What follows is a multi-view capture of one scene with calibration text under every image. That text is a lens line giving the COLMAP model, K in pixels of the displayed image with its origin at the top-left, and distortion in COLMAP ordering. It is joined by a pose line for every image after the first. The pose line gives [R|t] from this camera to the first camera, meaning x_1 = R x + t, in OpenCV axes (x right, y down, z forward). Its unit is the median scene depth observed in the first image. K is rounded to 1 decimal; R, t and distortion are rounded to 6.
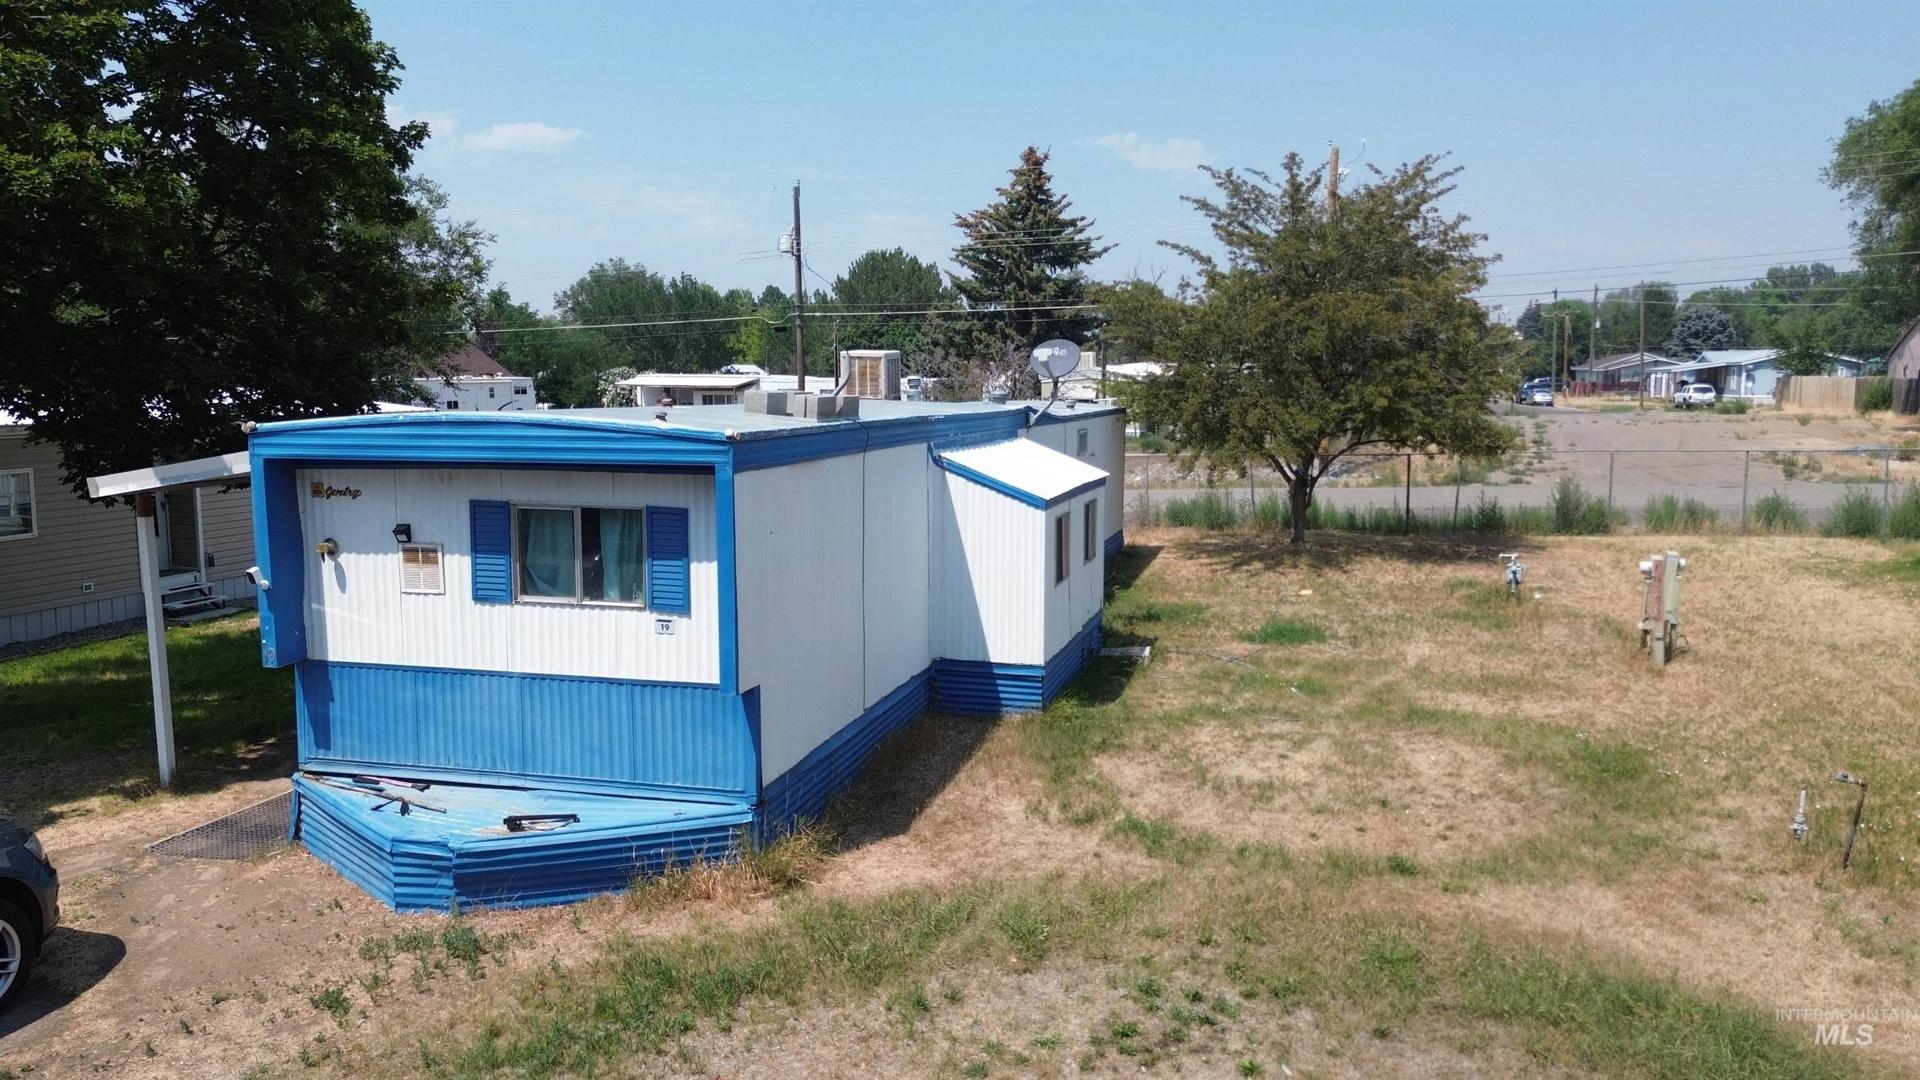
lens RADIAL K [[1349.4, 0, 963.0], [0, 1349.4, 539.3], [0, 0, 1]] dist [0.061870, -0.058981]
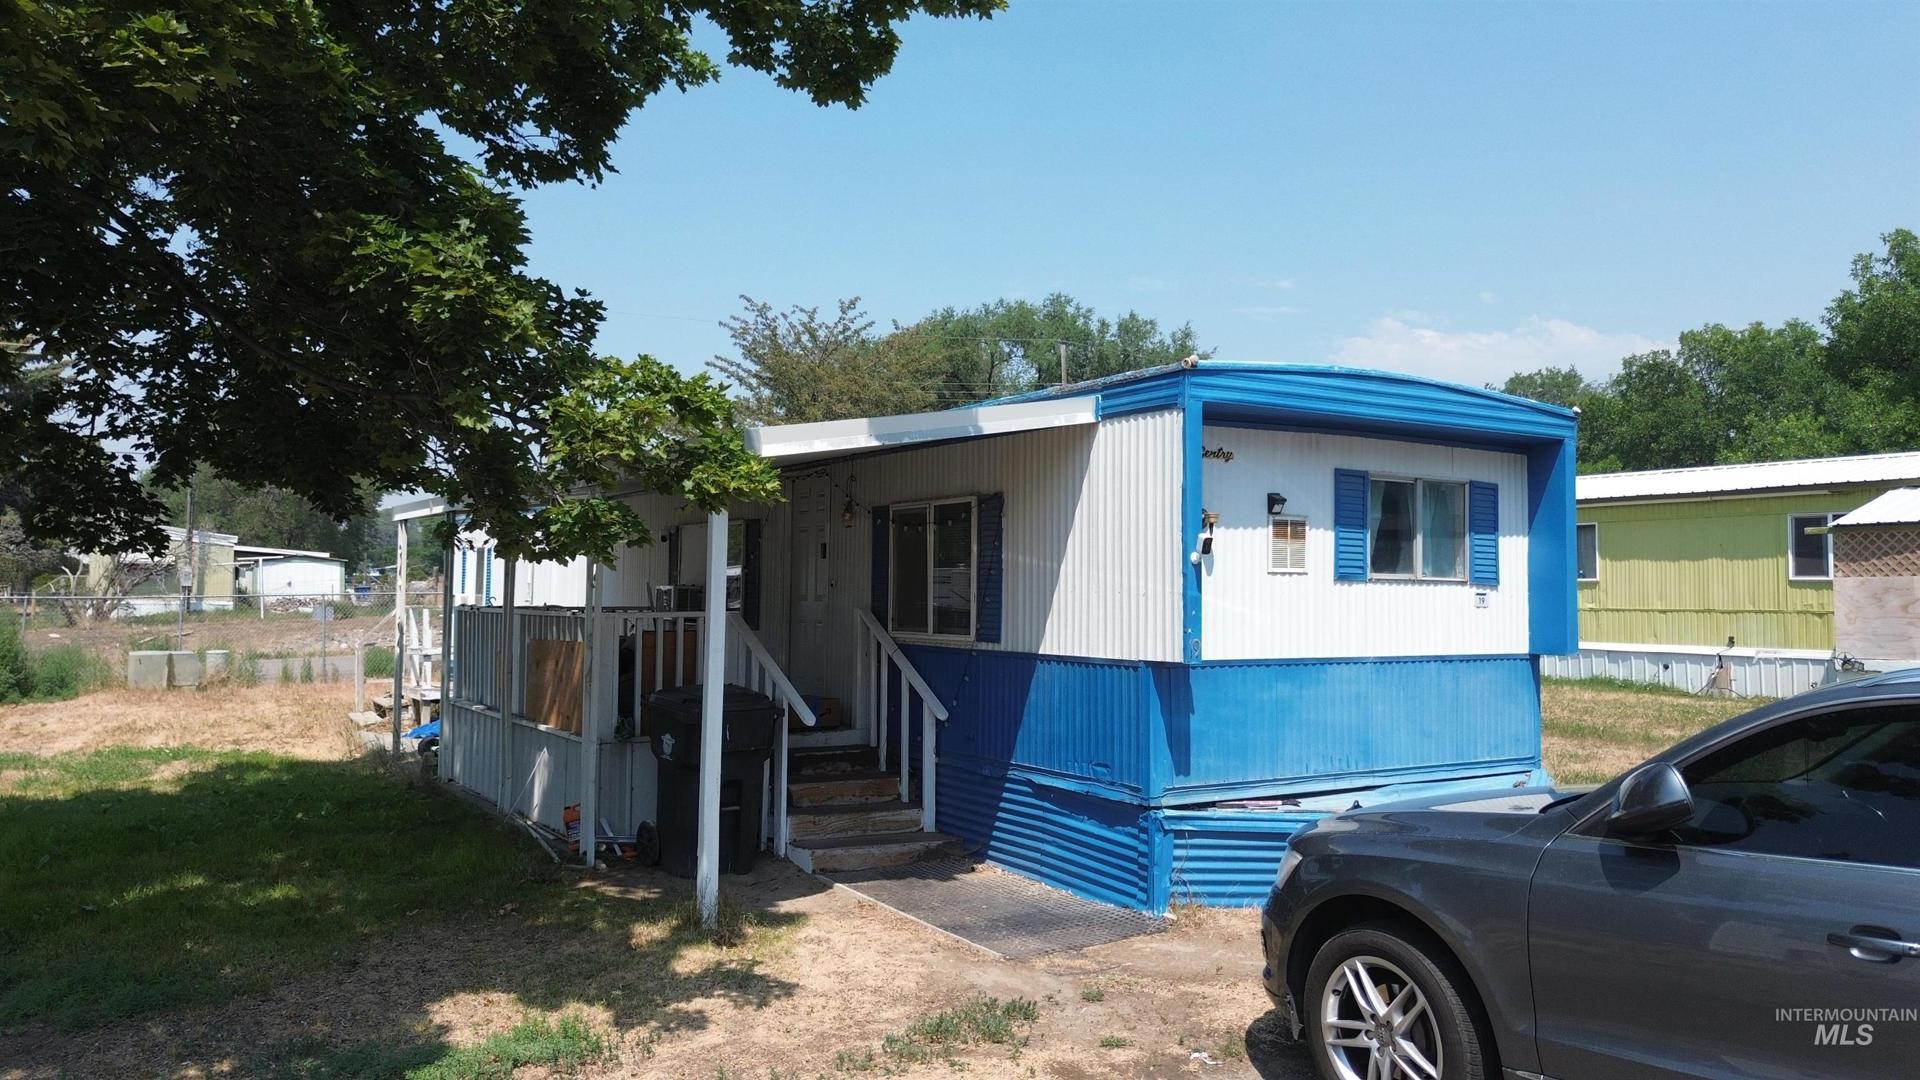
lens RADIAL K [[1350.4, 0, 973.0], [0, 1350.4, 545.1], [0, 0, 1]] dist [0.062136, -0.058718]
pose [[0.683777, 0.028162, 0.729147, -1.075141], [0.076700, 0.990945, -0.110201, 0.093844], [-0.725648, 0.131279, 0.675426, 0.510625]]
